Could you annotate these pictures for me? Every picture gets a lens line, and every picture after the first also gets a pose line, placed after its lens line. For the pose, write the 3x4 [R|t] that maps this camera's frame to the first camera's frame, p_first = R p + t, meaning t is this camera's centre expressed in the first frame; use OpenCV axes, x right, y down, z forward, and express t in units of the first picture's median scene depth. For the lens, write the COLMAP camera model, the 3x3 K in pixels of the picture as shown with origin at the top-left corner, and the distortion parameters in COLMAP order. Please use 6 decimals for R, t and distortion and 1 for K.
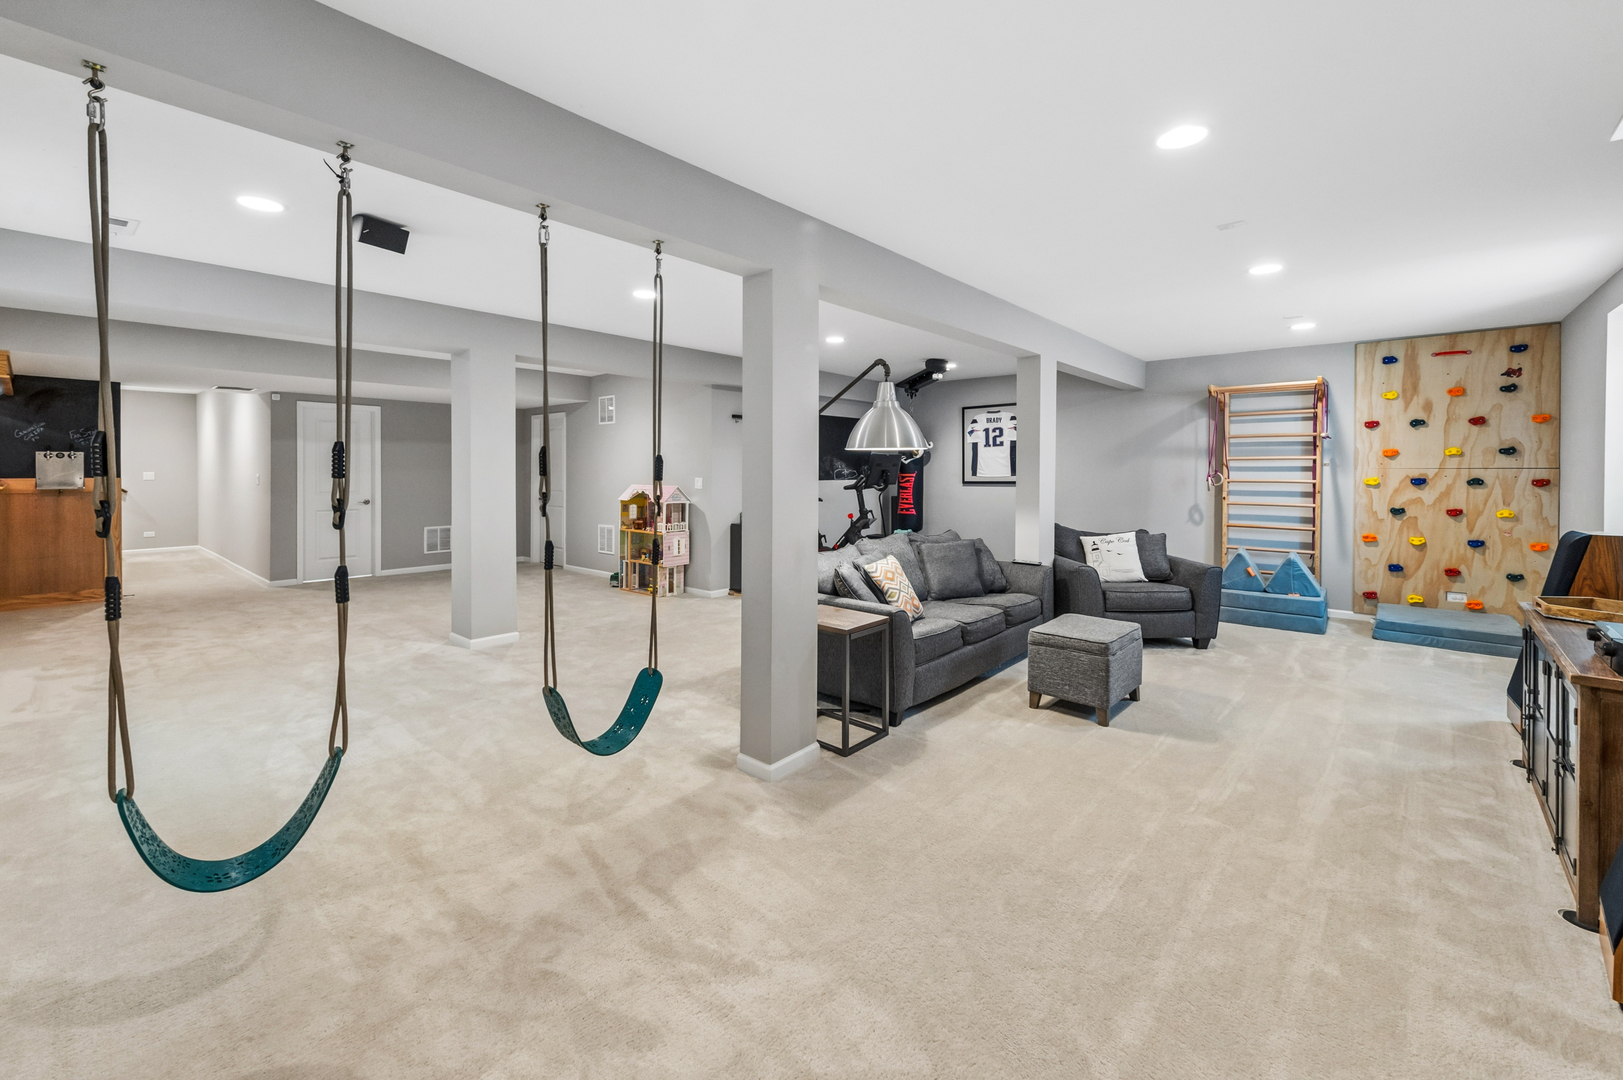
lens RADIAL K [[668.7, 0, 801.1], [0, 668.7, 476.6], [0, 0, 1]] dist [0.008689, -0.000367]
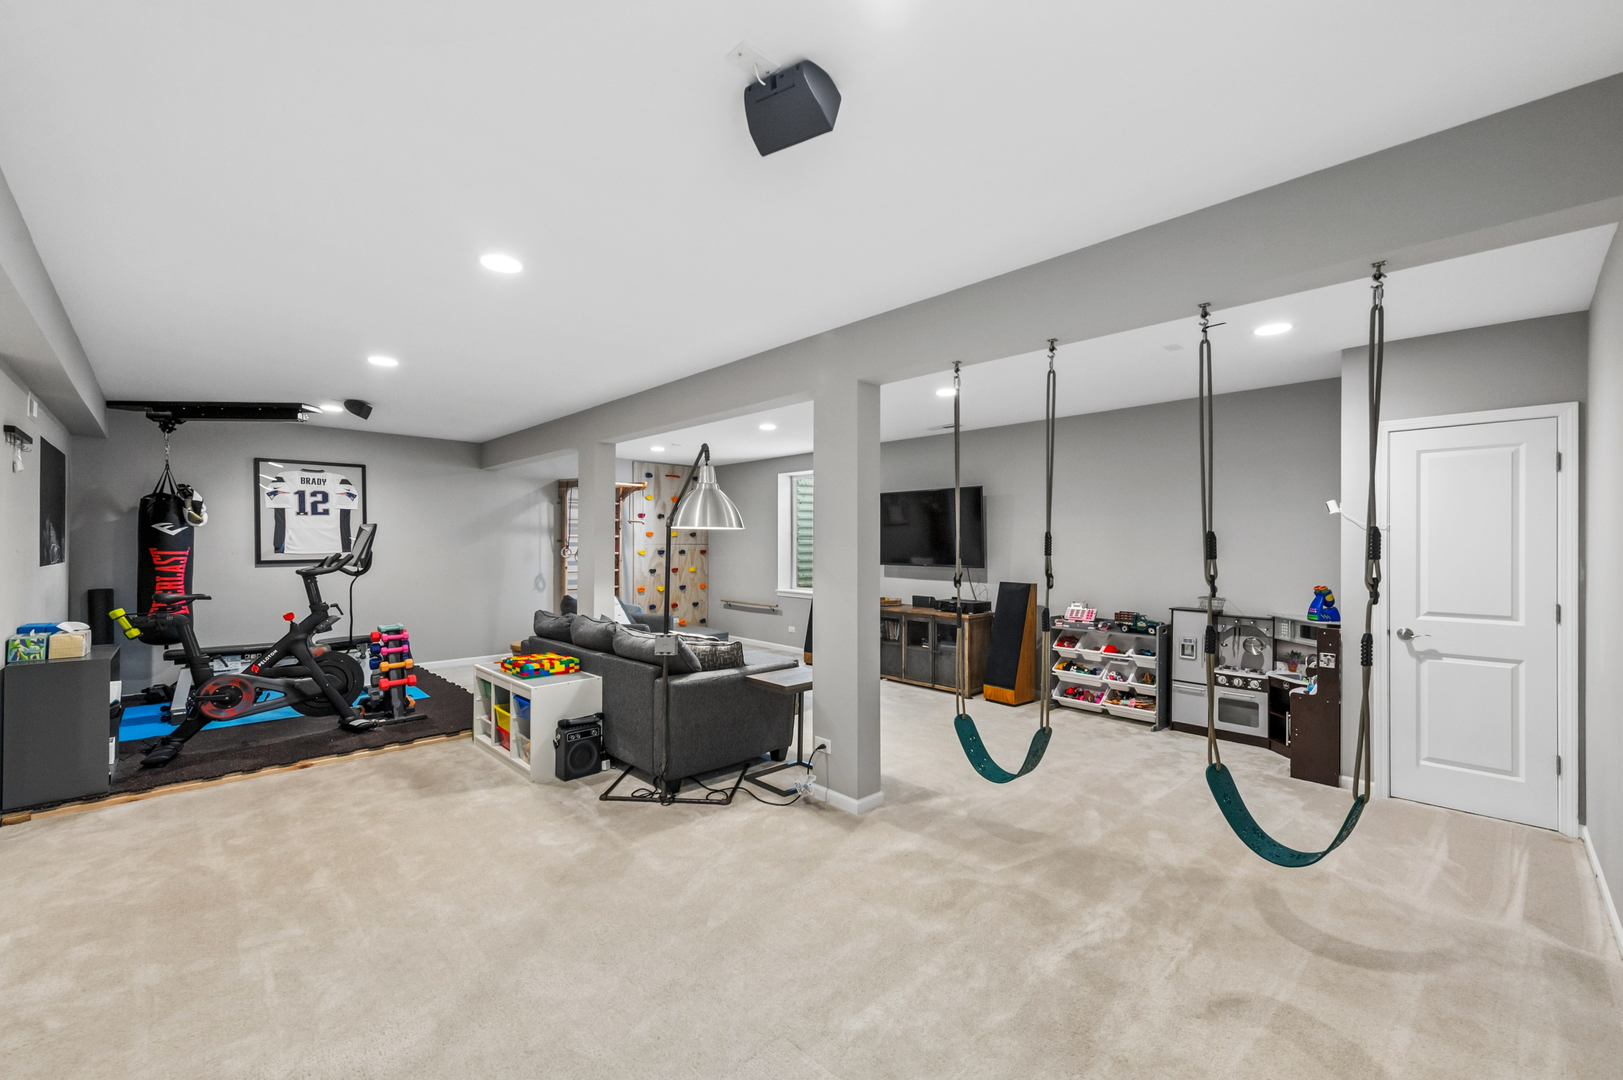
lens RADIAL K [[646.2, 0, 811.5], [0, 646.2, 540.0], [0, 0, 1]] dist [0.012589, -0.000056]
pose [[0.071675, 0.005321, 0.997414, -0.659765], [0.006245, 0.999964, -0.005784, -0.011615], [-0.997408, 0.006643, 0.071639, 0.558946]]
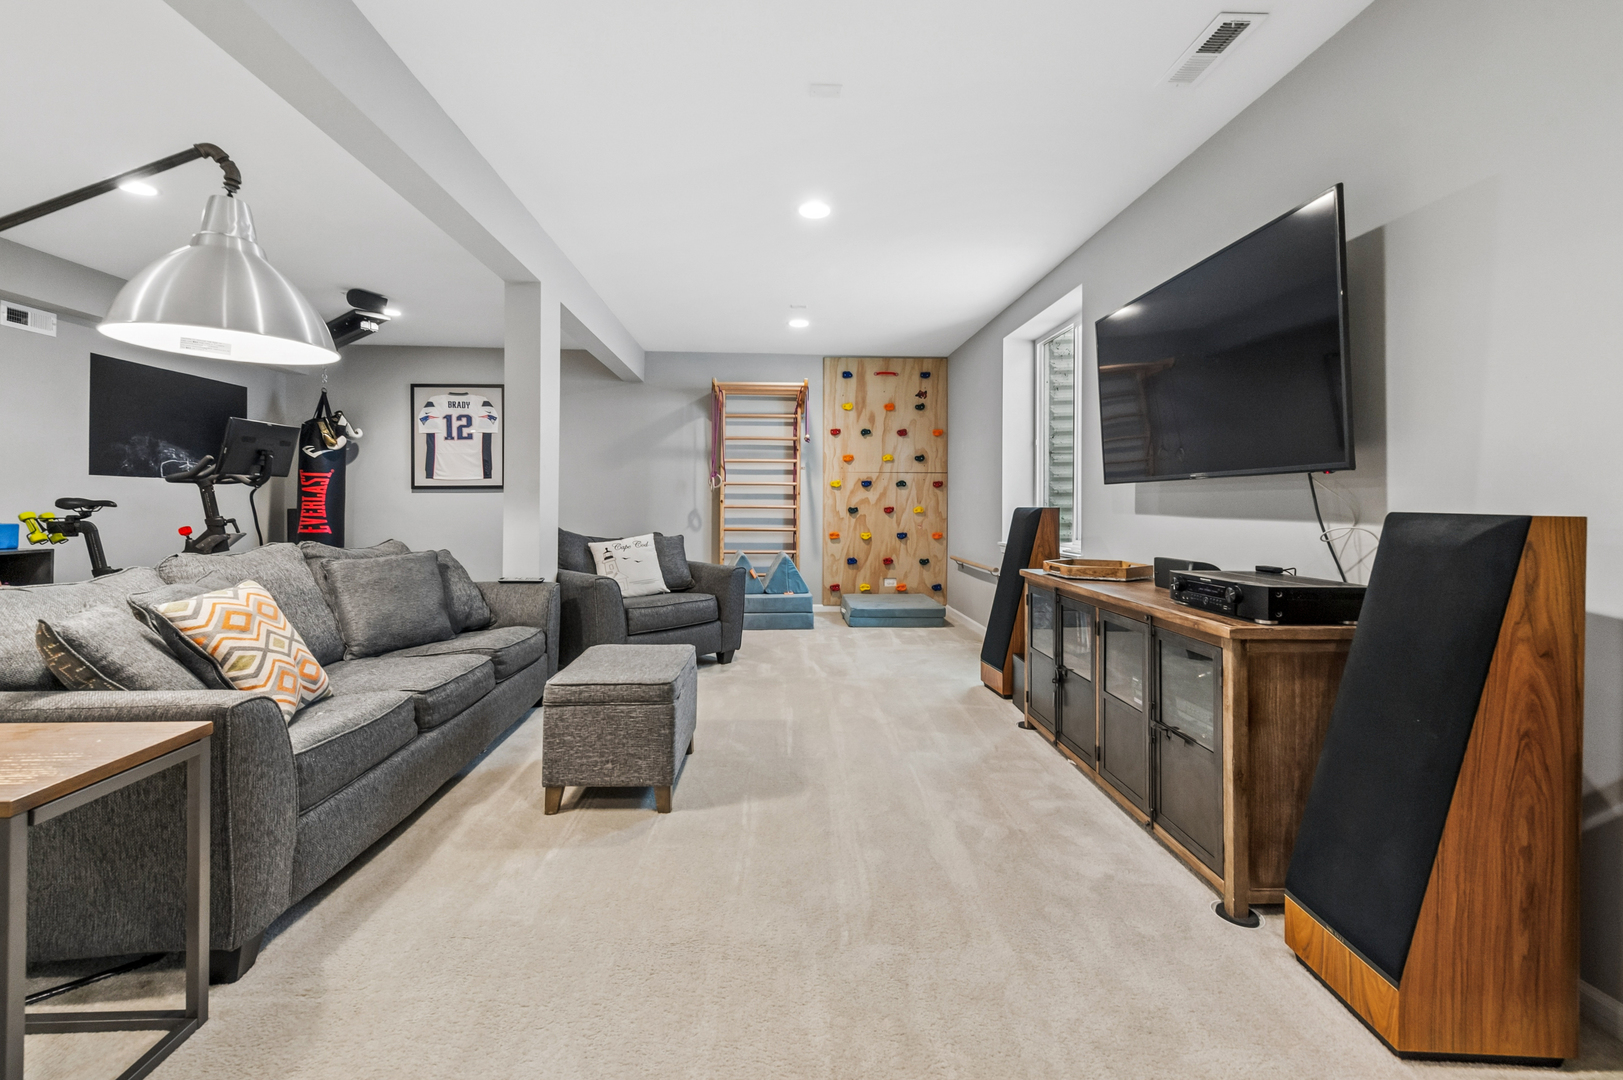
lens RADIAL K [[662.3, 0, 810.5], [0, 662.3, 501.7], [0, 0, 1]] dist [0.011903, -0.000325]
pose [[0.709785, 0.004997, 0.704401, 0.064156], [0.003002, 0.999944, -0.010118, 0.052131], [-0.704412, 0.009296, 0.709730, 0.289544]]
